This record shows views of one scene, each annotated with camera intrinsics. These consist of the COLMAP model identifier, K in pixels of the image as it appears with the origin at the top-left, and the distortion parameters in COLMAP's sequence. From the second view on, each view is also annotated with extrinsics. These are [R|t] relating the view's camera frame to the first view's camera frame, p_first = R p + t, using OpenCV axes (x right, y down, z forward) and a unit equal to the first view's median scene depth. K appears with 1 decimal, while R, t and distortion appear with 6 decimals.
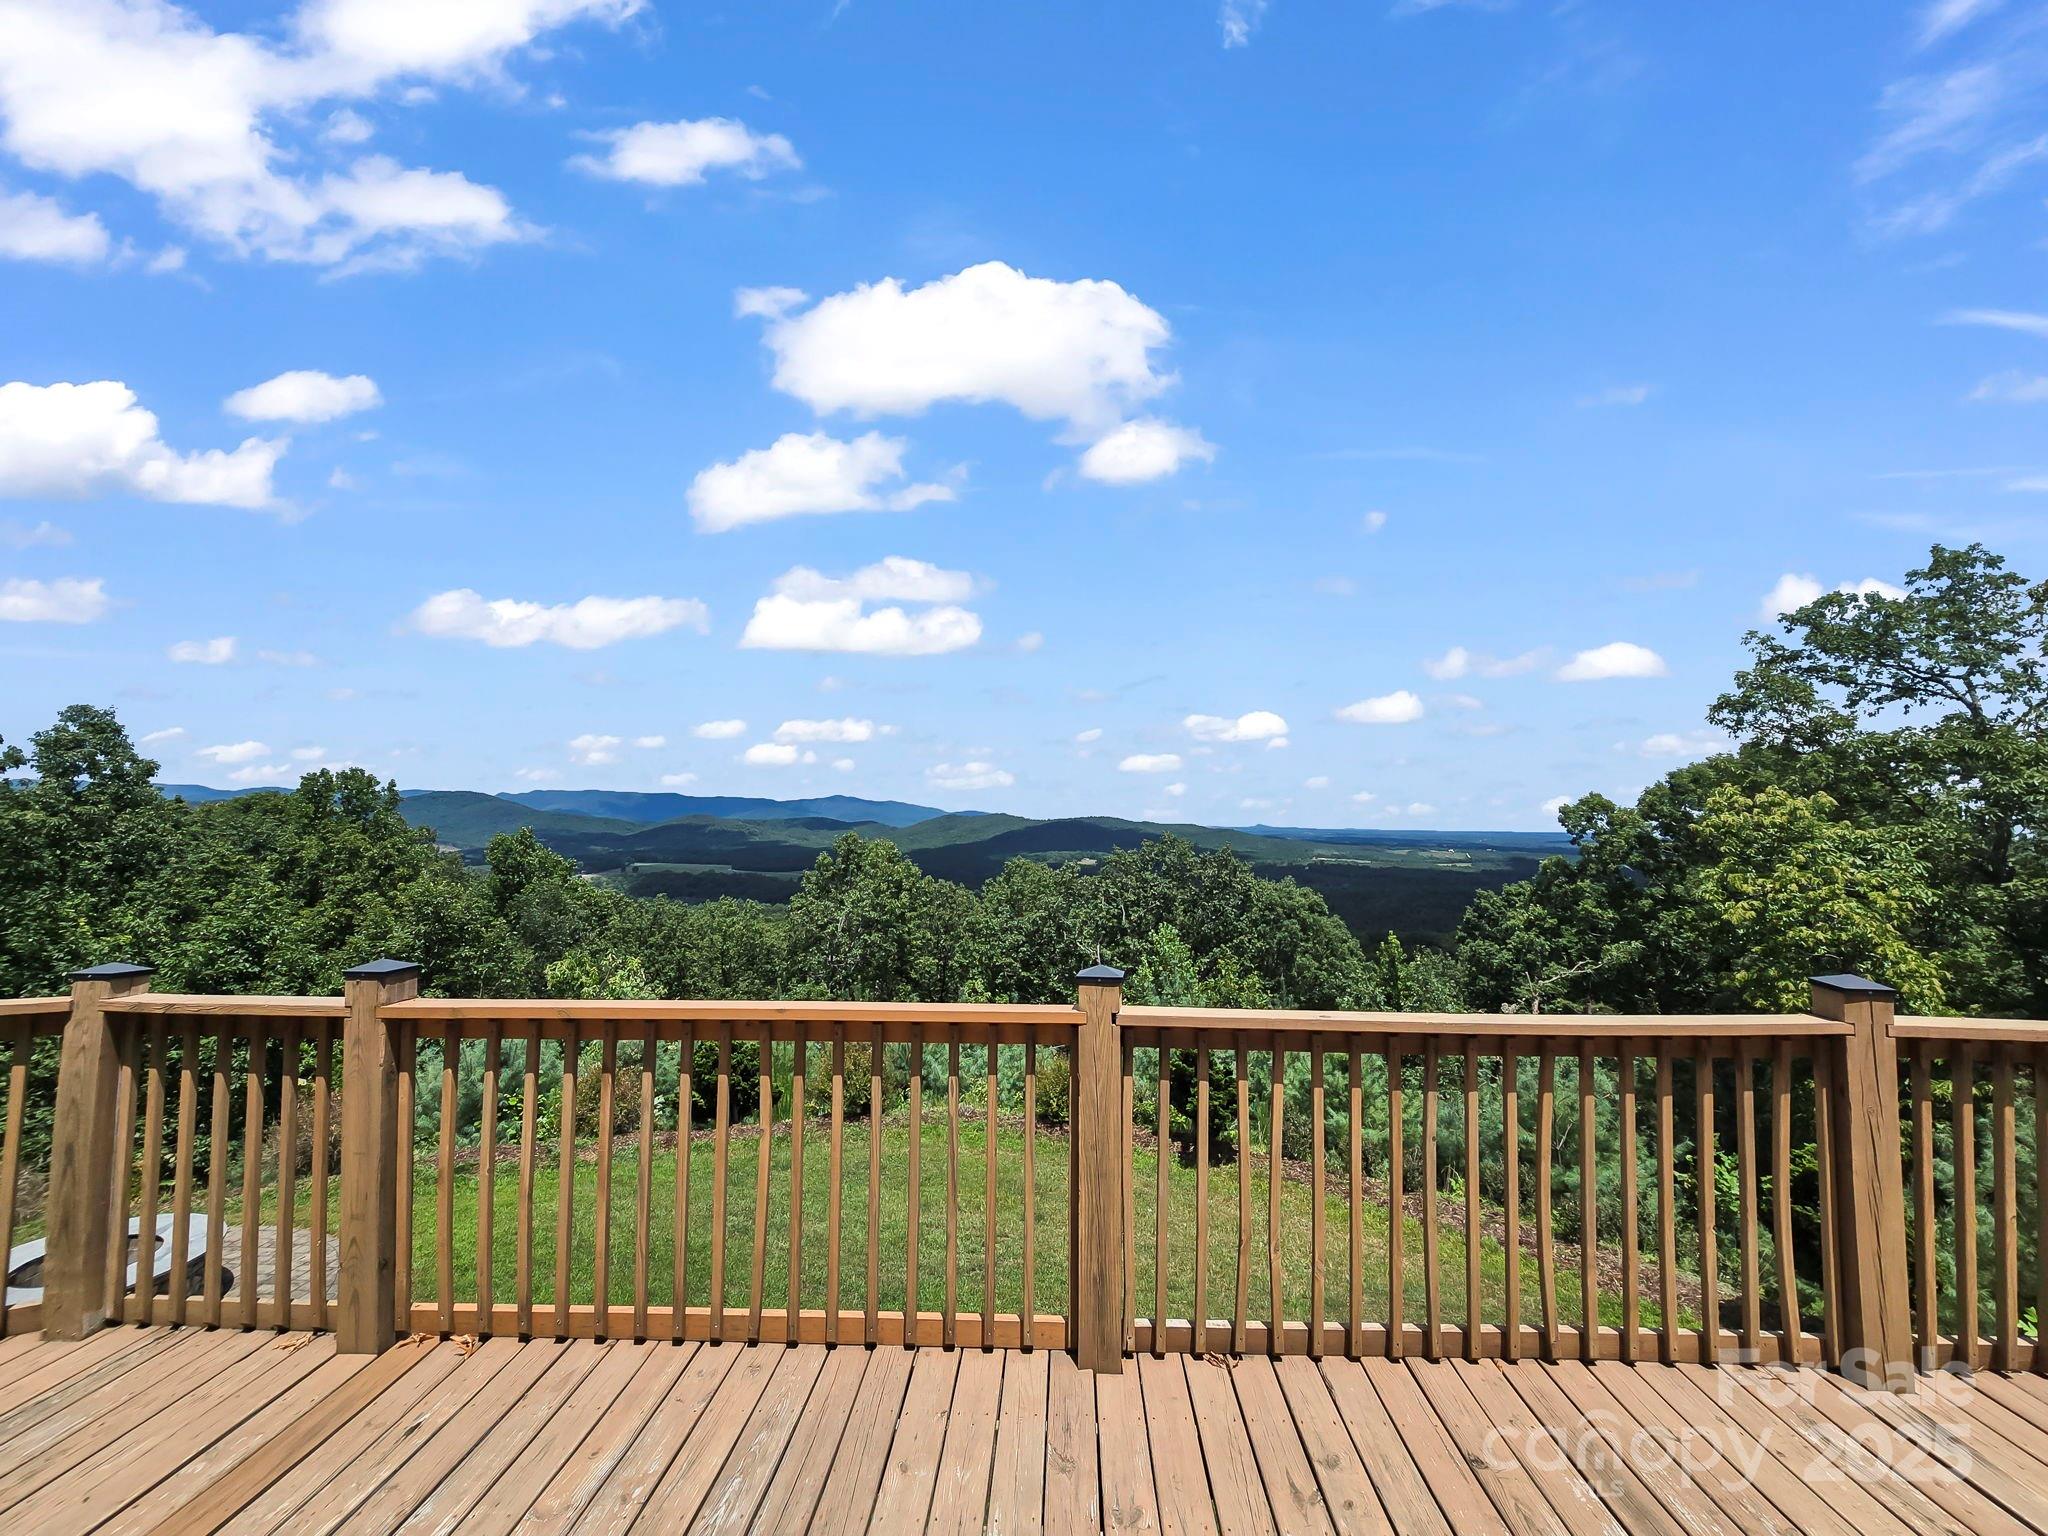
lens RADIAL K [[841.7, 0, 1038.6], [0, 841.7, 771.0], [0, 0, 1]] dist [-0.001167, -0.000476]
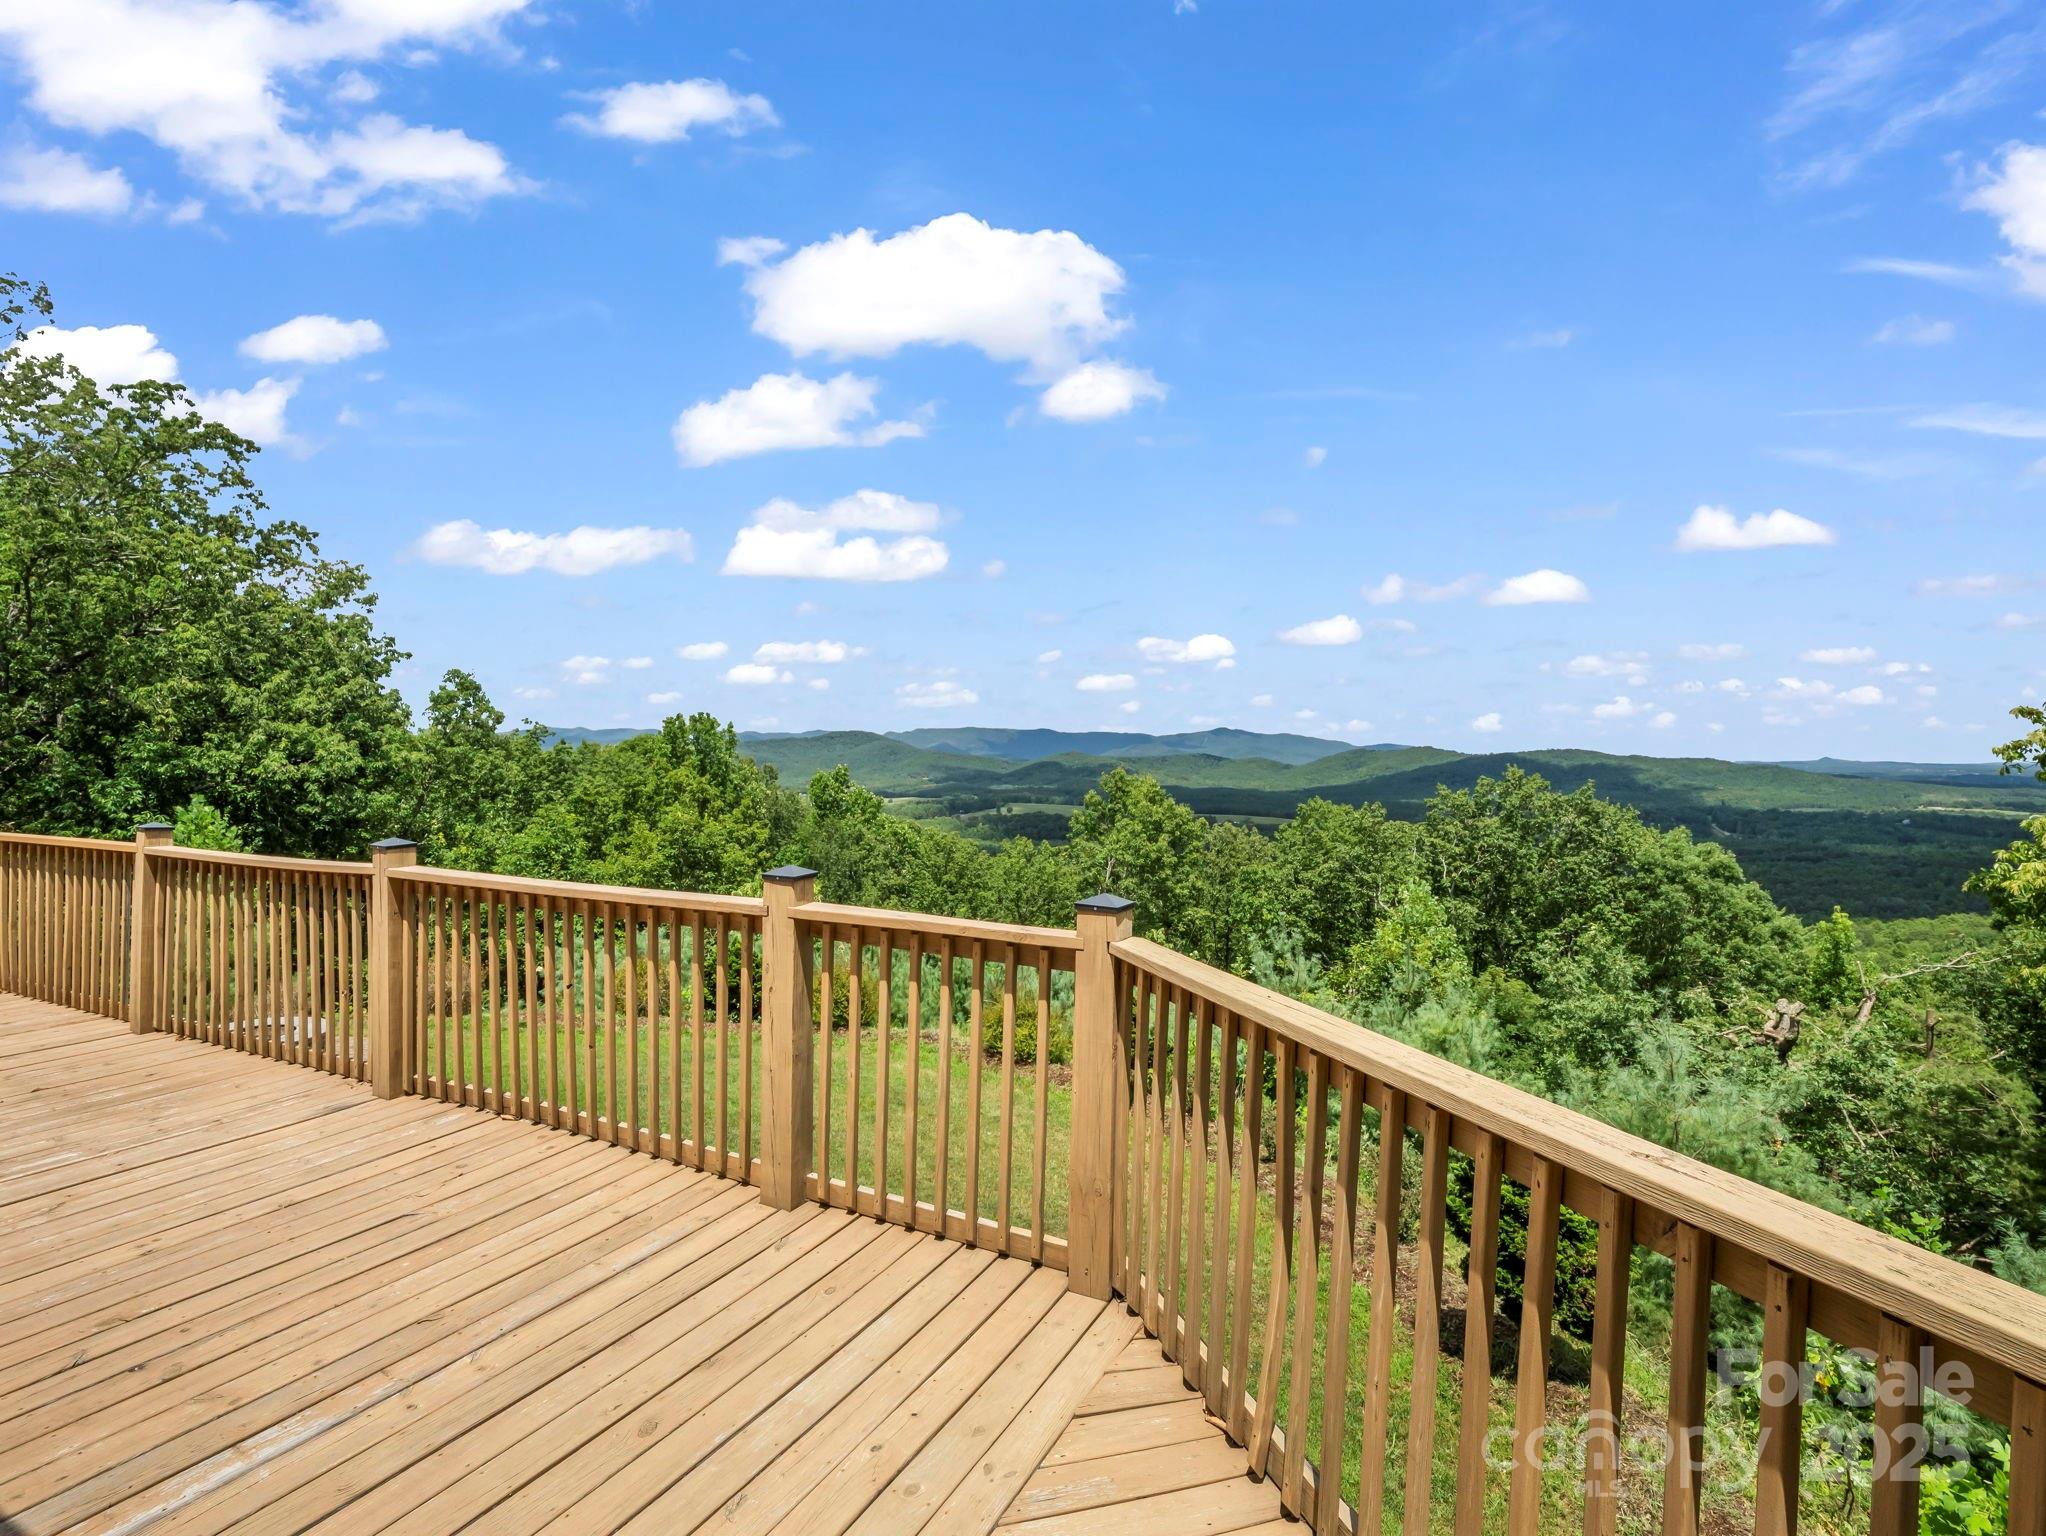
lens RADIAL K [[984.6, 0, 1021.1], [0, 984.6, 760.8], [0, 0, 1]] dist [-0.027360, 0.000257]
pose [[0.906813, -0.005360, -0.421498, 0.289370], [0.031739, 0.997949, 0.055593, 0.005147], [0.420336, -0.063791, 0.905123, -0.008602]]
